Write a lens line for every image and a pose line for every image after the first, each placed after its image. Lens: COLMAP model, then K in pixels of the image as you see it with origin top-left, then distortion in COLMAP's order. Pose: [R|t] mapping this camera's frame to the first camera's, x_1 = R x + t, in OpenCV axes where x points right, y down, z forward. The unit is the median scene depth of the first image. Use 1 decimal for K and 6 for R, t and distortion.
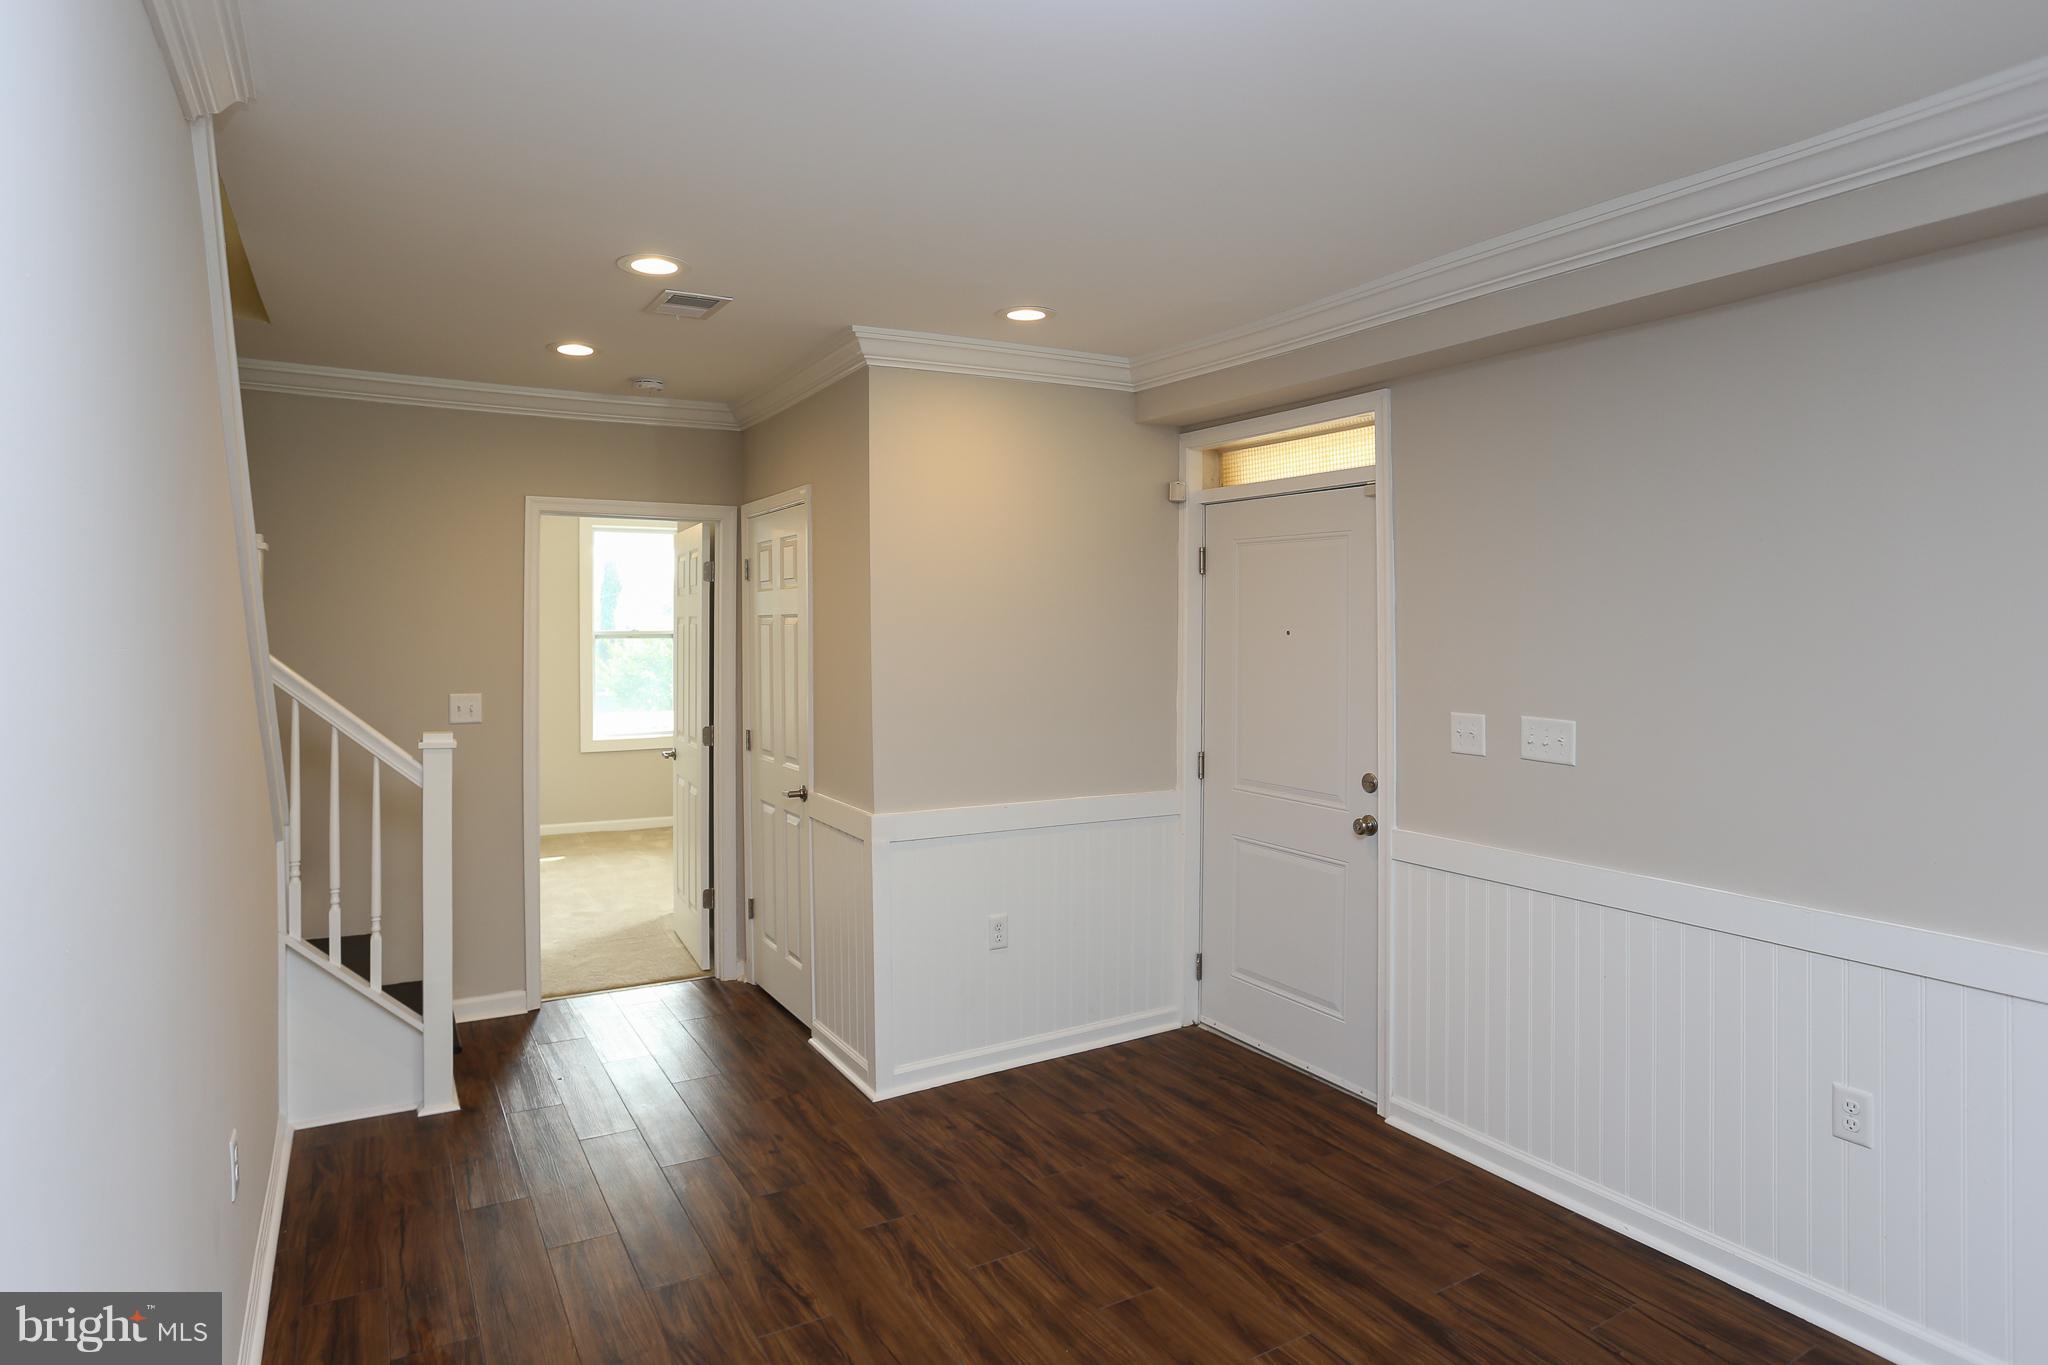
lens RADIAL K [[1126.7, 0, 996.4], [0, 1126.7, 650.2], [0, 0, 1]] dist [-0.064783, 0.028162]
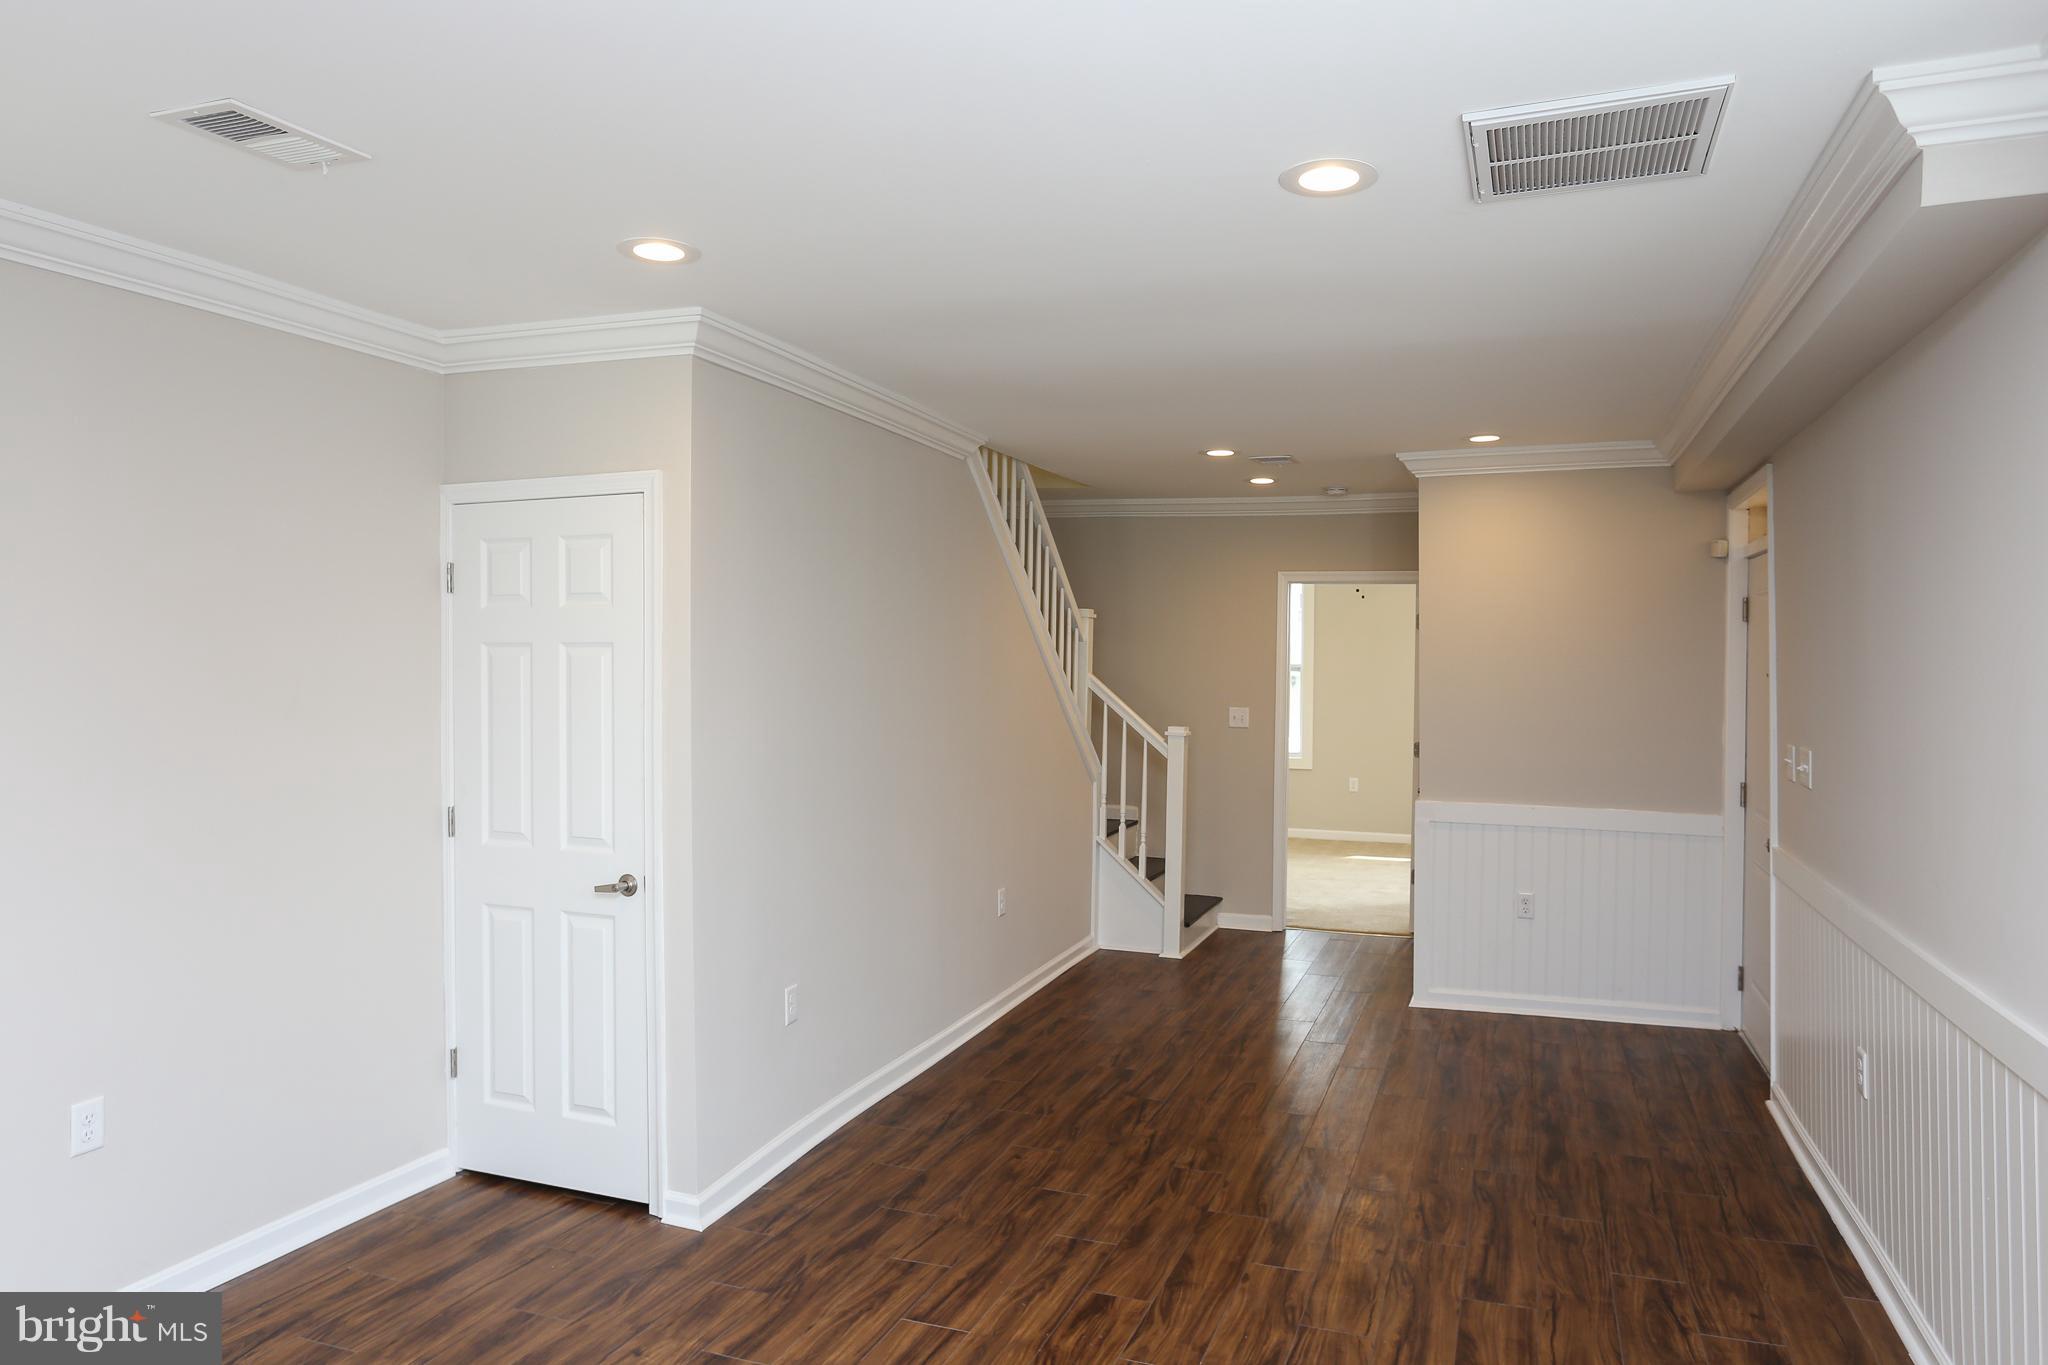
lens RADIAL K [[1339.8, 0, 1081.1], [0, 1339.8, 690.8], [0, 0, 1]] dist [-0.066513, 0.085761]
pose [[0.670757, 0.025281, -0.741246, 0.798006], [-0.026240, 0.999602, 0.010348, 0.004640], [0.741213, 0.012509, 0.671154, -0.402207]]
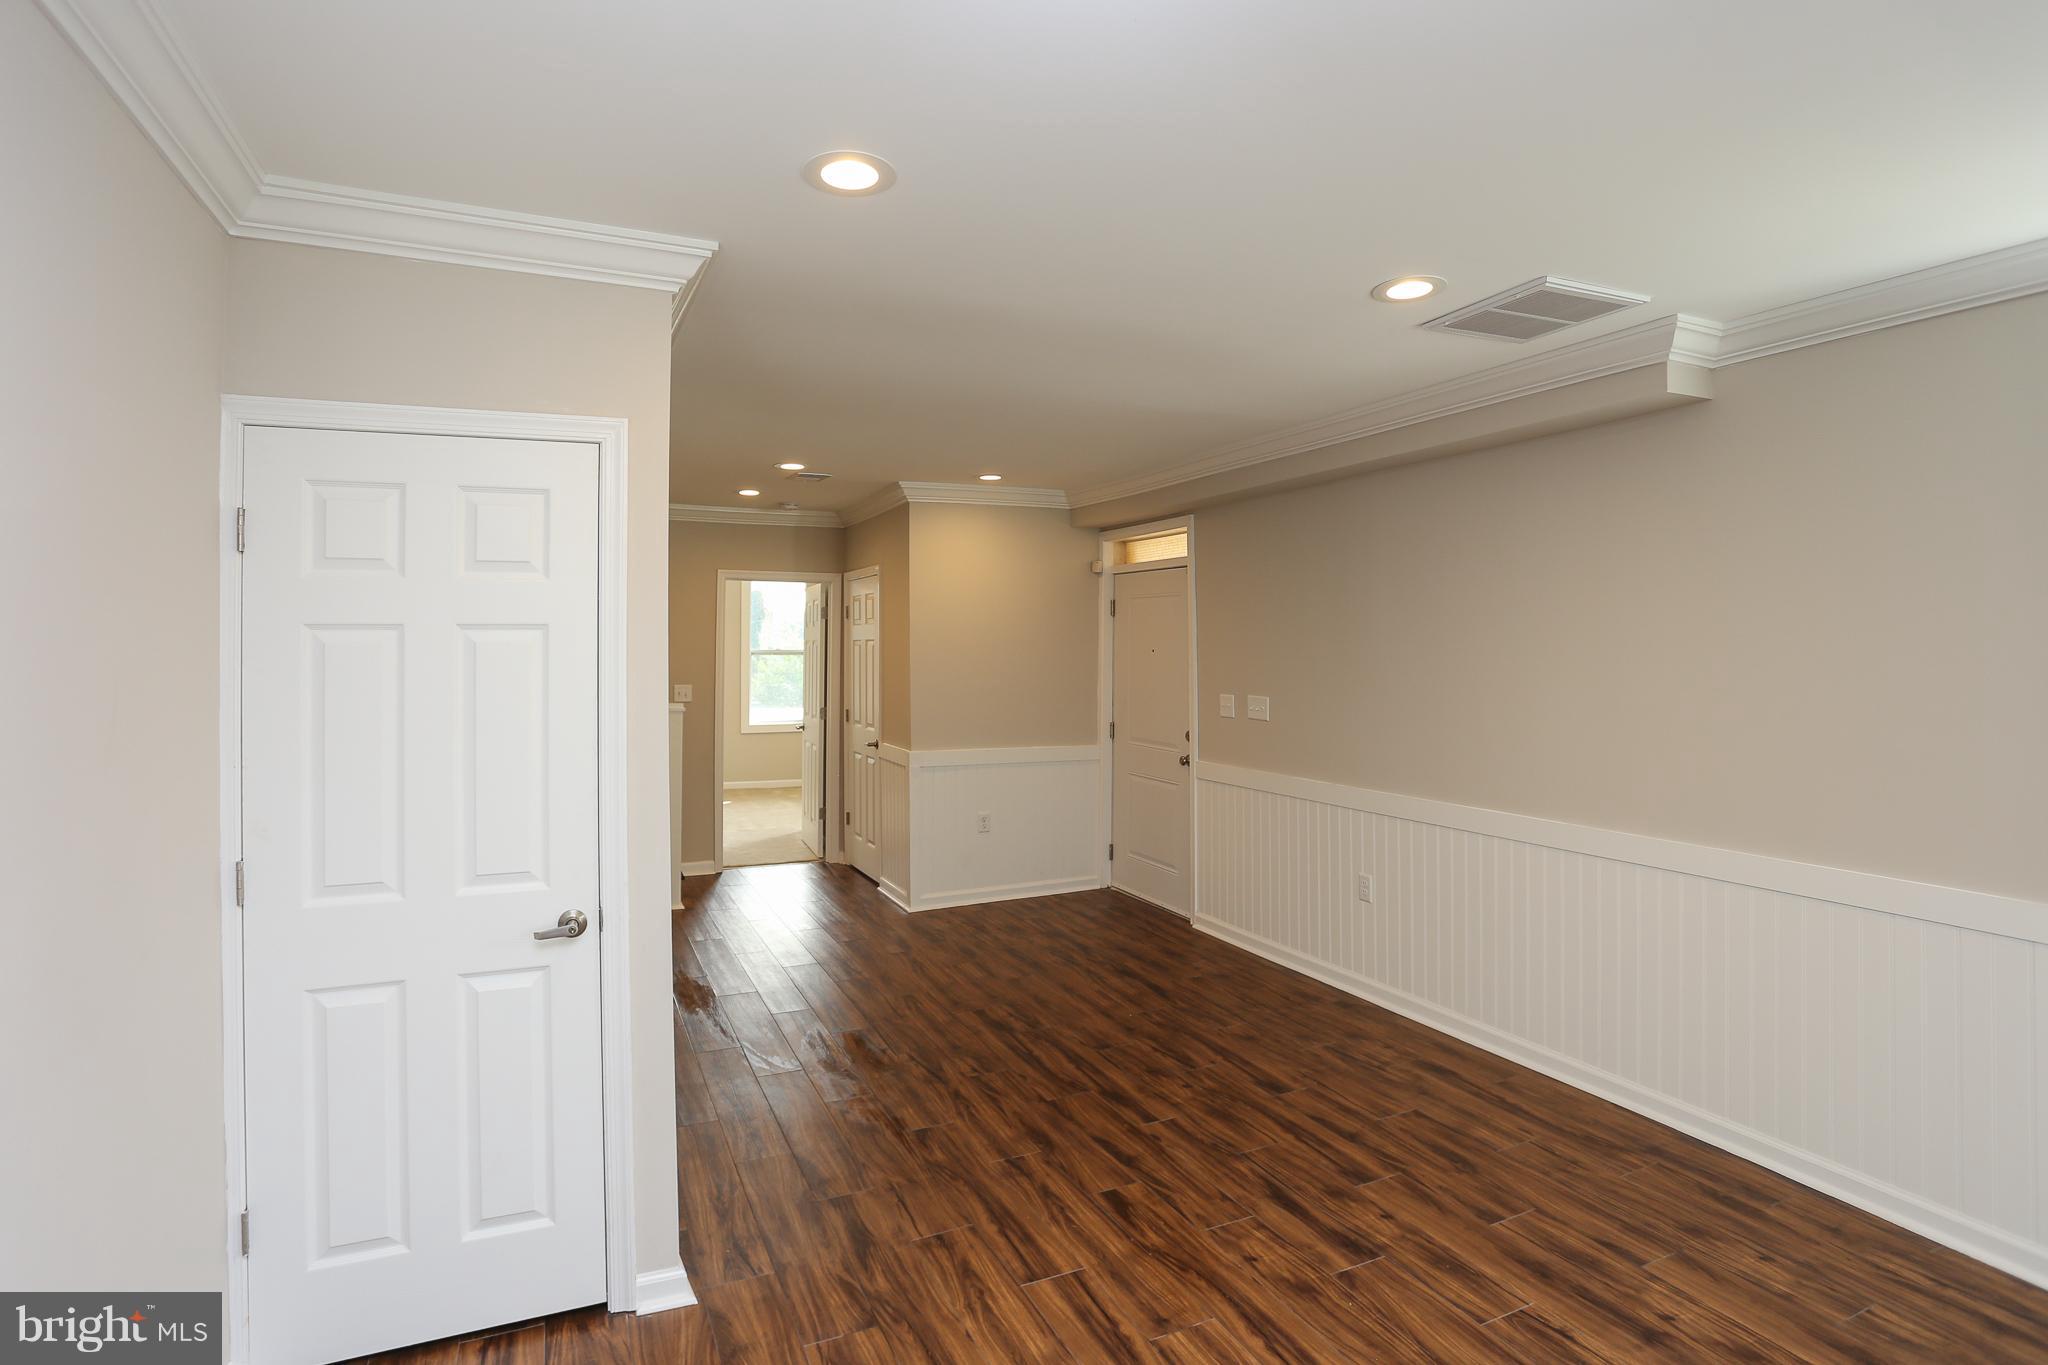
lens RADIAL K [[997.6, 0, 1010.7], [0, 997.6, 653.4], [0, 0, 1]] dist [-0.065811, 0.026699]
pose [[0.996821, 0.003037, -0.079621, 0.169307], [-0.004316, 0.999864, -0.015887, 0.013908], [0.079562, 0.016180, 0.996699, -0.551338]]
